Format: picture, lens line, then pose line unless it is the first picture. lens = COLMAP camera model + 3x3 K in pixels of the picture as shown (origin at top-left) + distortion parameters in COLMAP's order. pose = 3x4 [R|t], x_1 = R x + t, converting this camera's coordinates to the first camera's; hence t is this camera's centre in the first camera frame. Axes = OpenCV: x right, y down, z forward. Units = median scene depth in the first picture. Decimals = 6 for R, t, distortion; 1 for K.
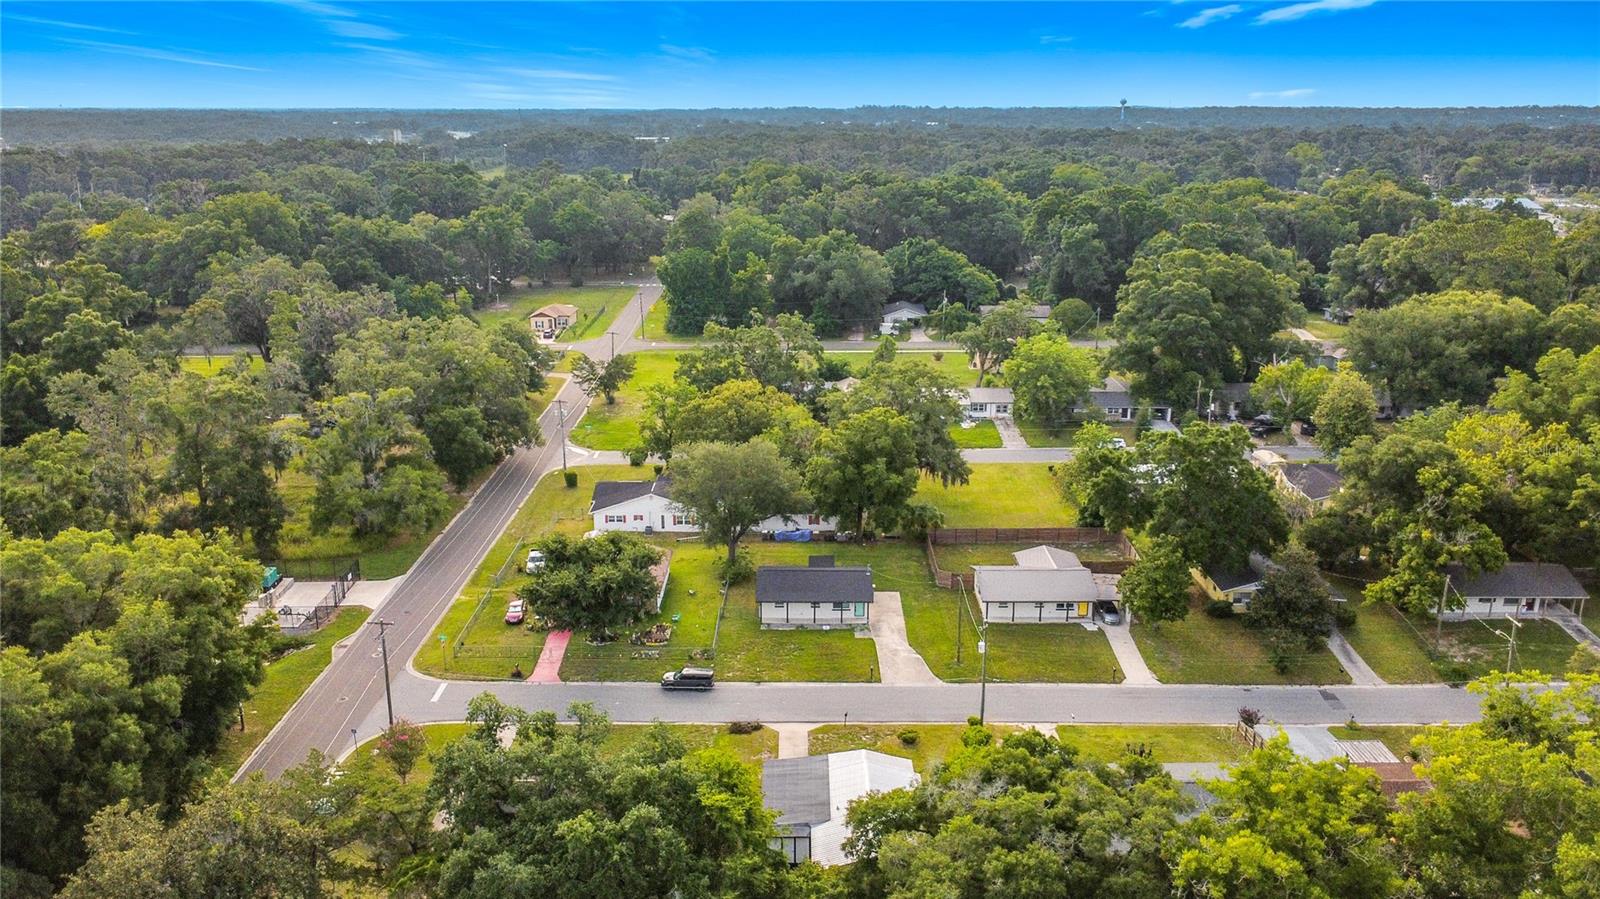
lens RADIAL K [[1219.3, 0, 800.0], [0, 1219.3, 458.0], [0, 0, 1]] dist [-0.003395, -0.003280]
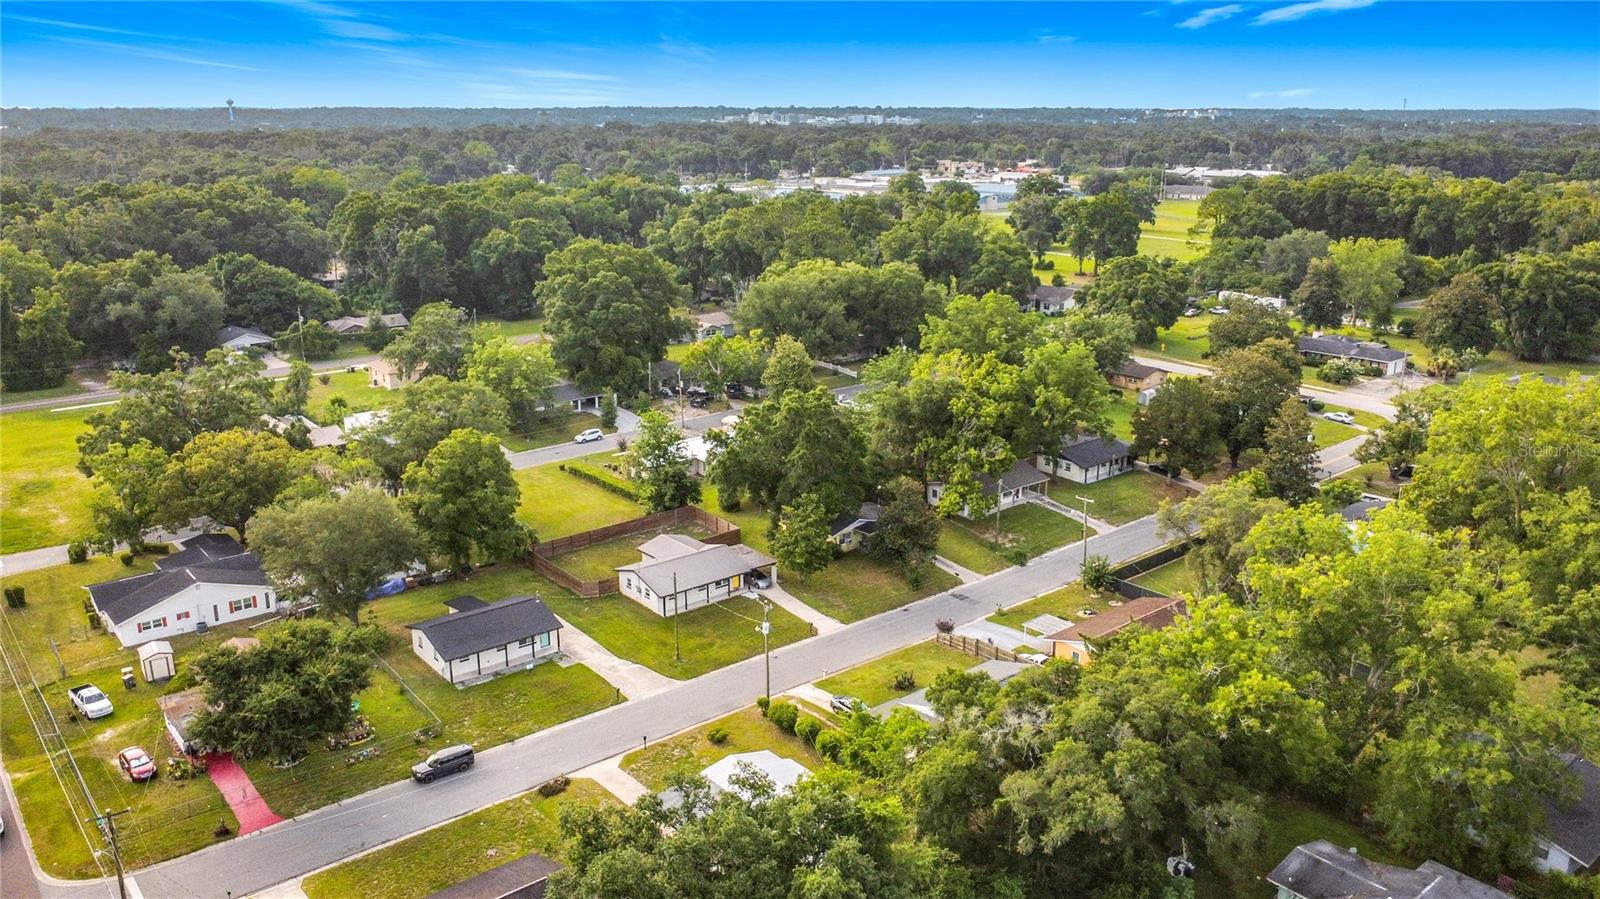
lens RADIAL K [[1216.0, 0, 821.3], [0, 1216.0, 444.1], [0, 0, 1]] dist [-0.006111, -0.003606]
pose [[0.761663, -0.171824, 0.624776, -0.335692], [0.178129, 0.982575, 0.053068, -0.033881], [-0.623008, 0.070871, 0.778998, 0.125331]]
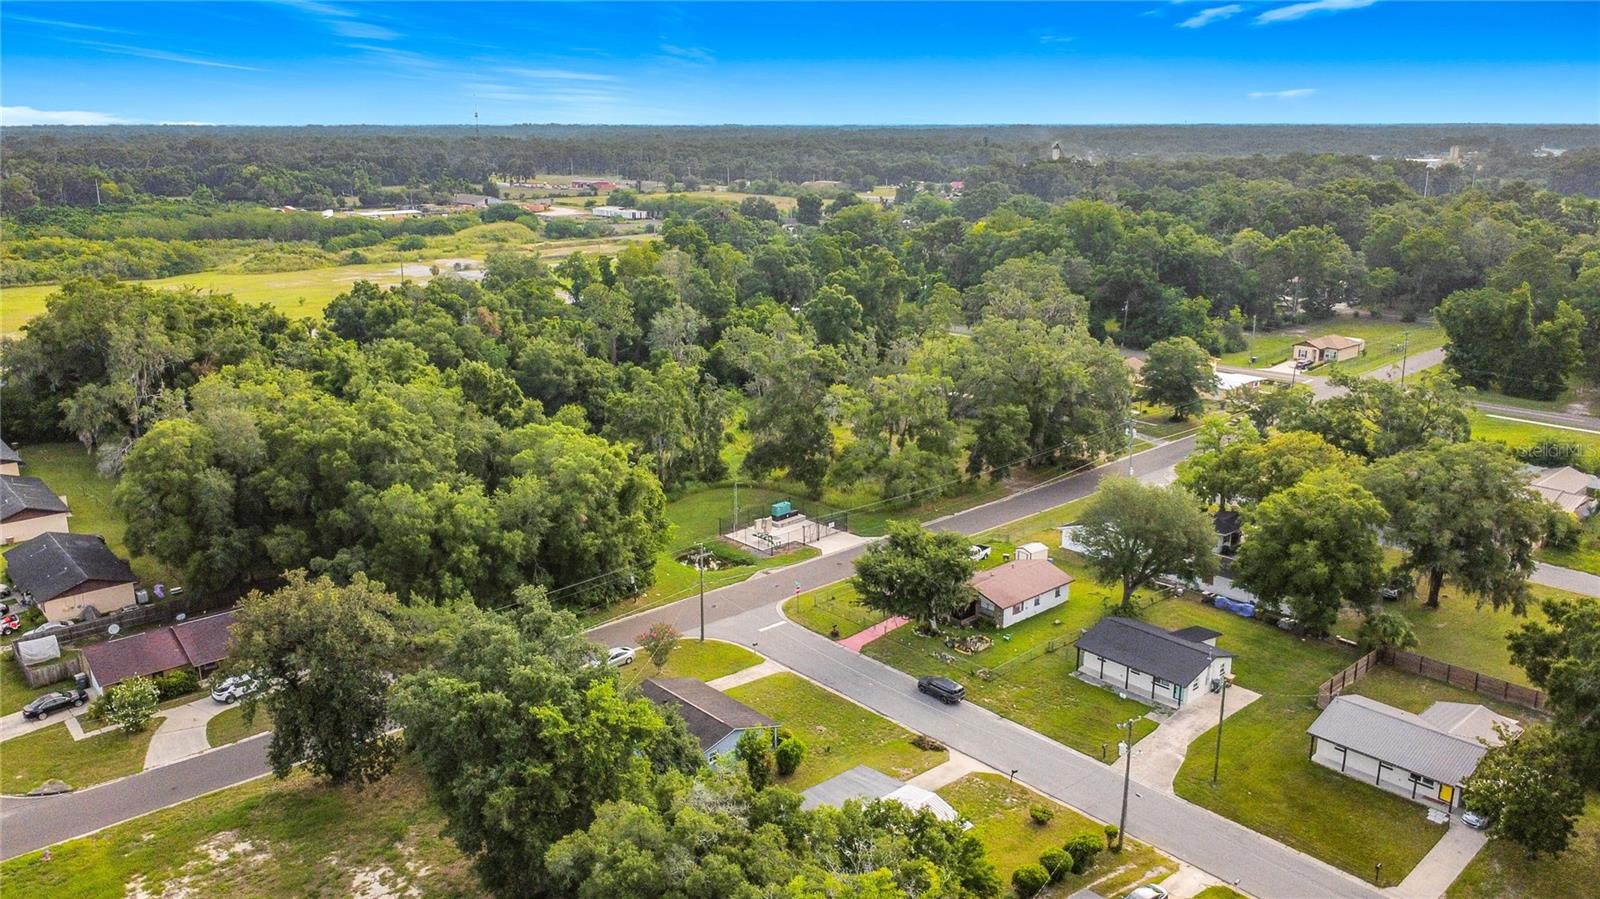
lens RADIAL K [[1219.3, 0, 800.0], [0, 1219.3, 458.0], [0, 0, 1]] dist [-0.003395, -0.003280]
pose [[0.663866, 0.197844, -0.721207, 0.452515], [-0.205547, 0.975502, 0.078399, -0.051902], [0.719050, 0.096196, 0.688269, 0.174041]]
